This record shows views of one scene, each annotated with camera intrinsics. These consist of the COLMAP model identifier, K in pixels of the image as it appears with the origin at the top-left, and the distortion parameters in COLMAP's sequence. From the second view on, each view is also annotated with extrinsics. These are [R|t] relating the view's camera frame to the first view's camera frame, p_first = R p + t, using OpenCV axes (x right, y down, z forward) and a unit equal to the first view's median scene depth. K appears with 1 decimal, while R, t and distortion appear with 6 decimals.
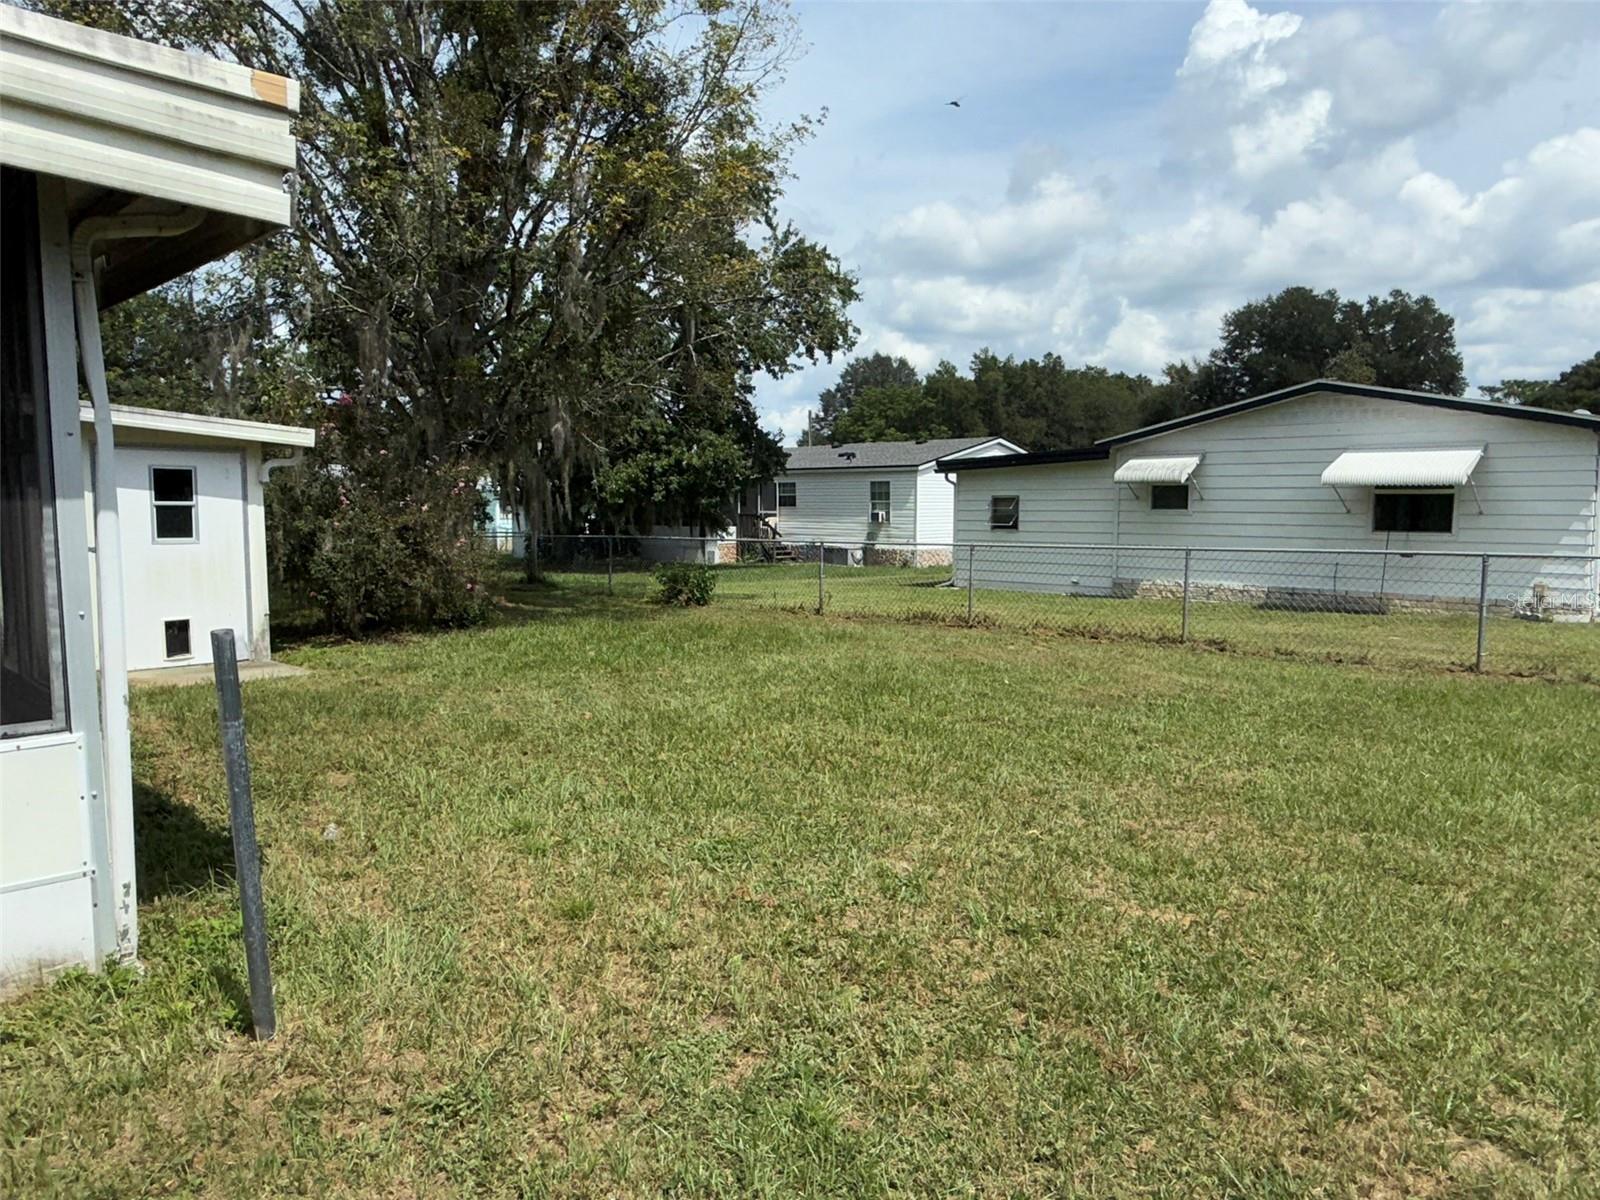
lens RADIAL K [[1074.0, 0, 803.1], [0, 1074.0, 594.4], [0, 0, 1]] dist [-0.017183, 0.004535]
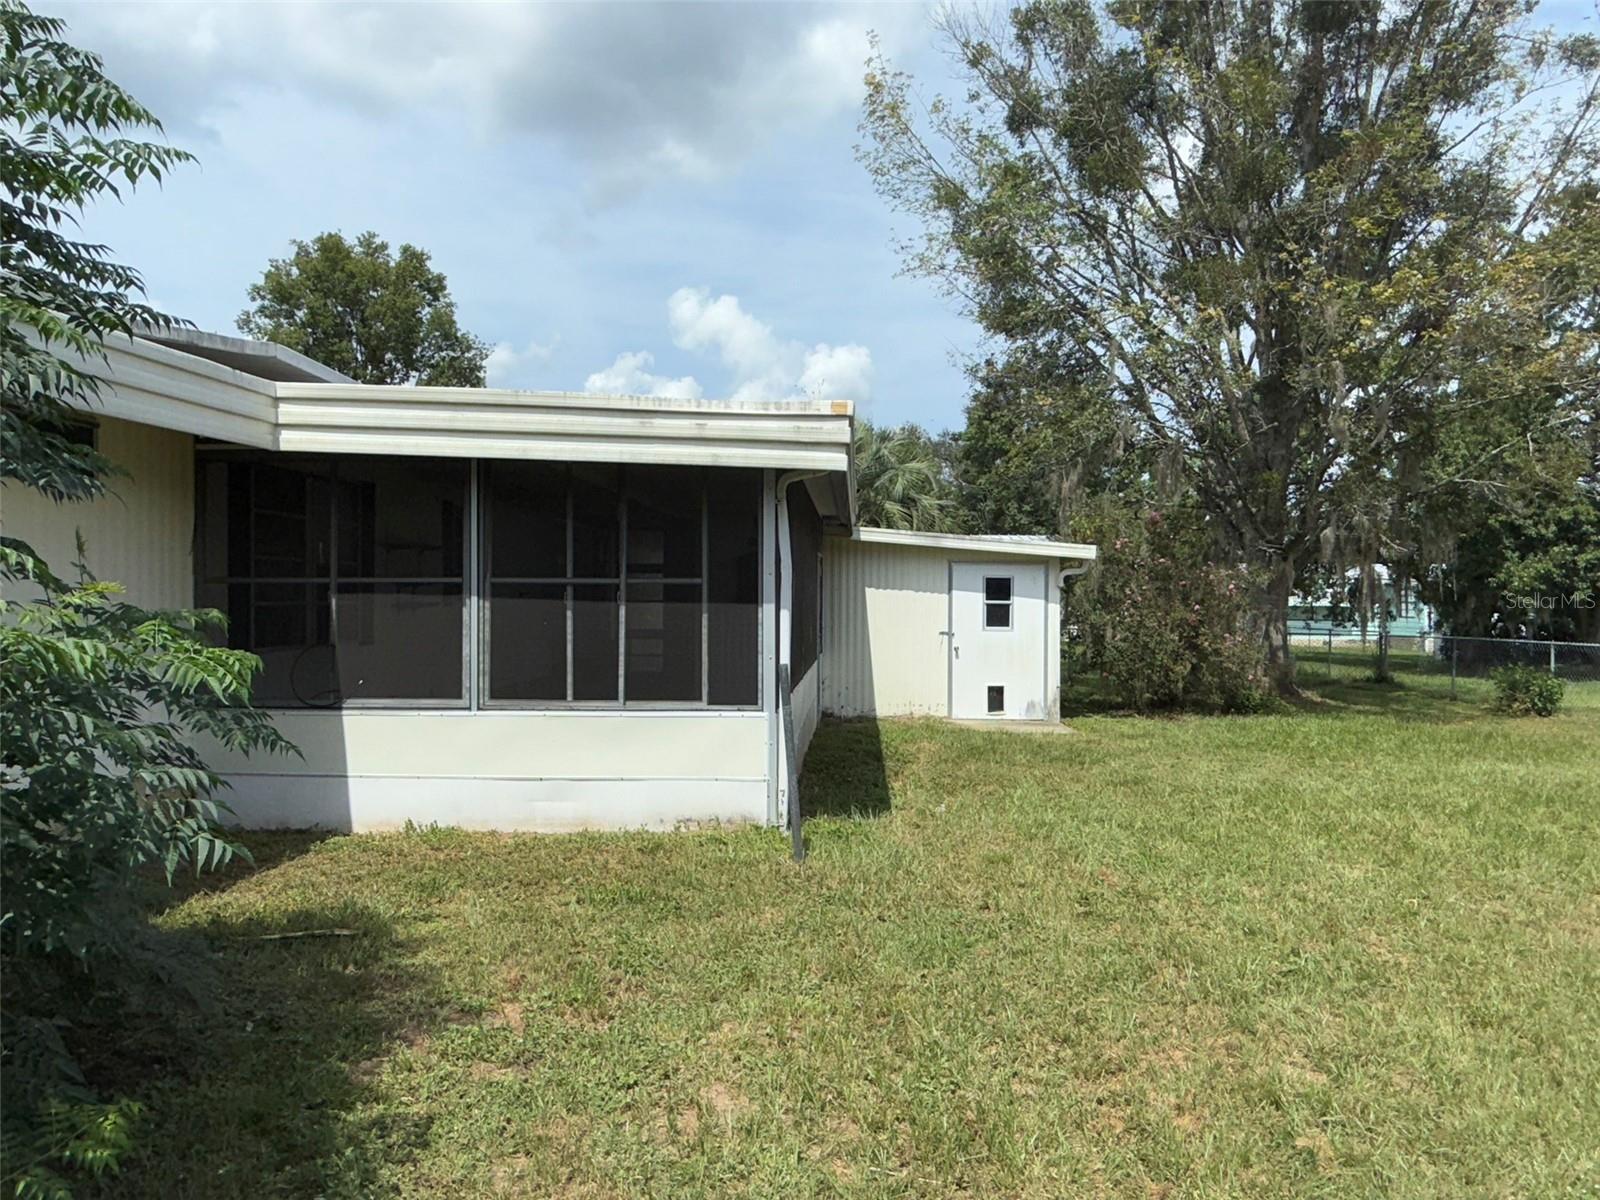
lens RADIAL K [[1074.0, 0, 800.9], [0, 1074.0, 601.4], [0, 0, 1]] dist [-0.017183, 0.004535]
pose [[0.656015, 0.004942, -0.754731, 0.265922], [-0.067272, 0.996381, -0.051949, 0.003724], [0.751743, 0.084851, 0.653974, -0.101193]]
